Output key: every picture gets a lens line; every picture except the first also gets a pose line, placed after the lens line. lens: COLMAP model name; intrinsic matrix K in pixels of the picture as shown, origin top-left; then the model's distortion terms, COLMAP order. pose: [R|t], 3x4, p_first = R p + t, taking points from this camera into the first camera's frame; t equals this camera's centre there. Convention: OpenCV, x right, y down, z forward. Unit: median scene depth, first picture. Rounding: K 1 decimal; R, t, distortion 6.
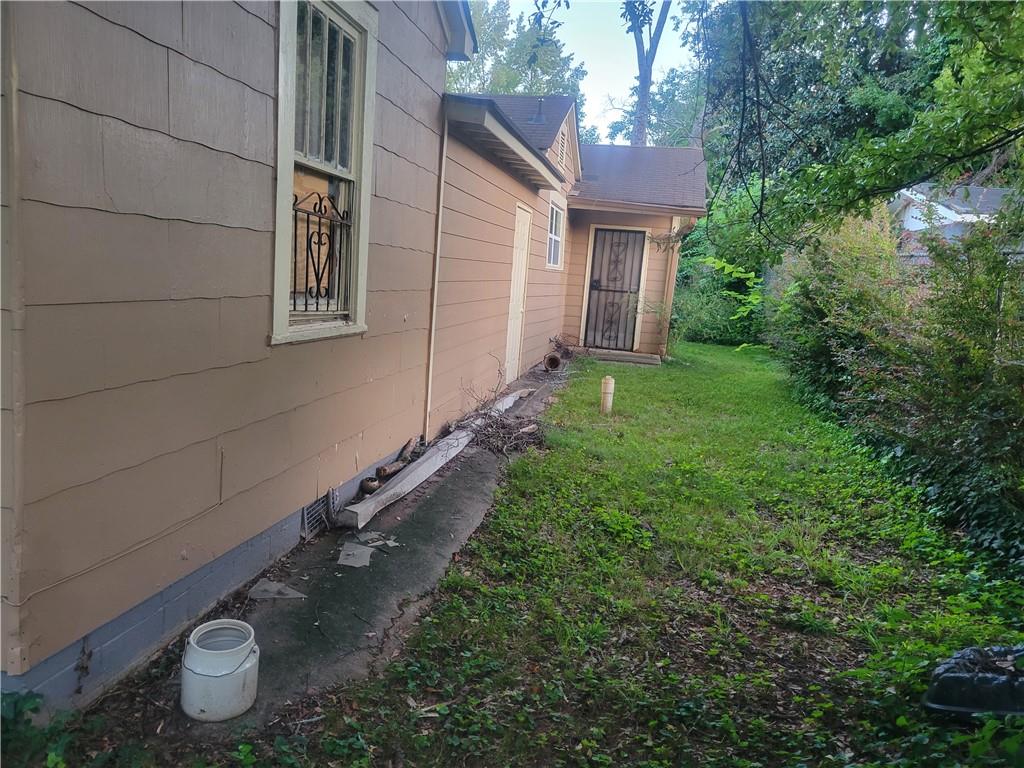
lens RADIAL K [[765.9, 0, 502.8], [0, 765.9, 383.9], [0, 0, 1]] dist [0.065470, -0.057248]
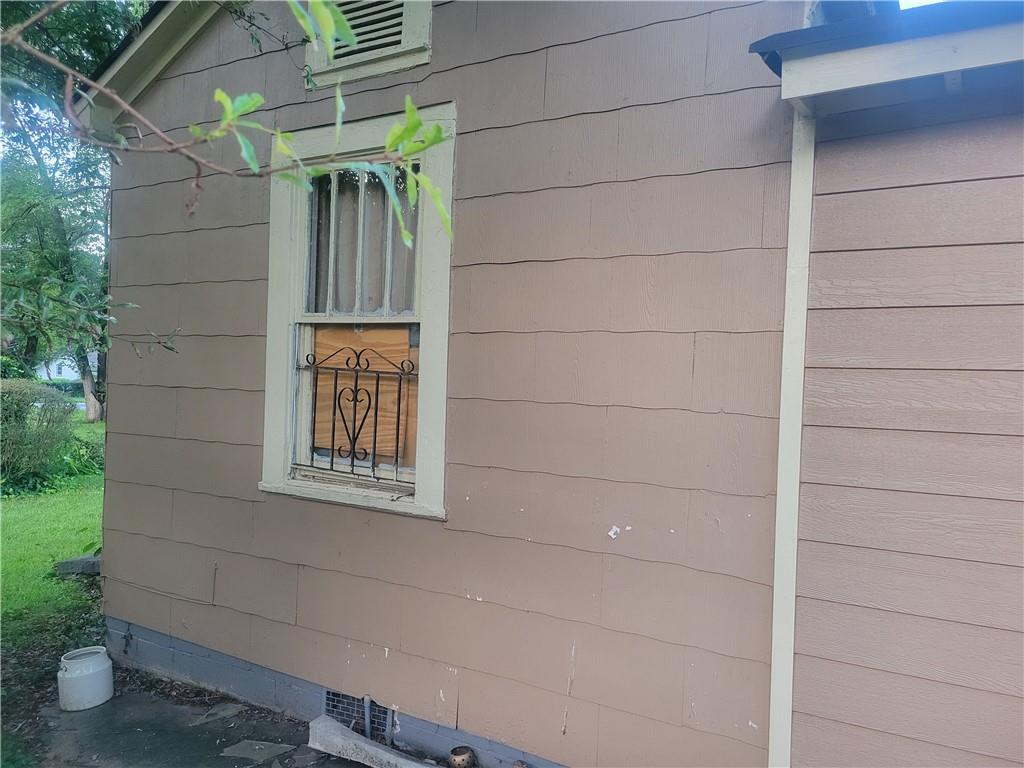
lens RADIAL K [[761.6, 0, 512.4], [0, 761.6, 390.8], [0, 0, 1]] dist [0.097916, -0.088508]
pose [[-0.330539, -0.074573, -0.940841, 0.571670], [-0.196952, 0.980376, -0.008513, -0.225834], [0.923013, 0.182487, -0.338740, 1.503942]]
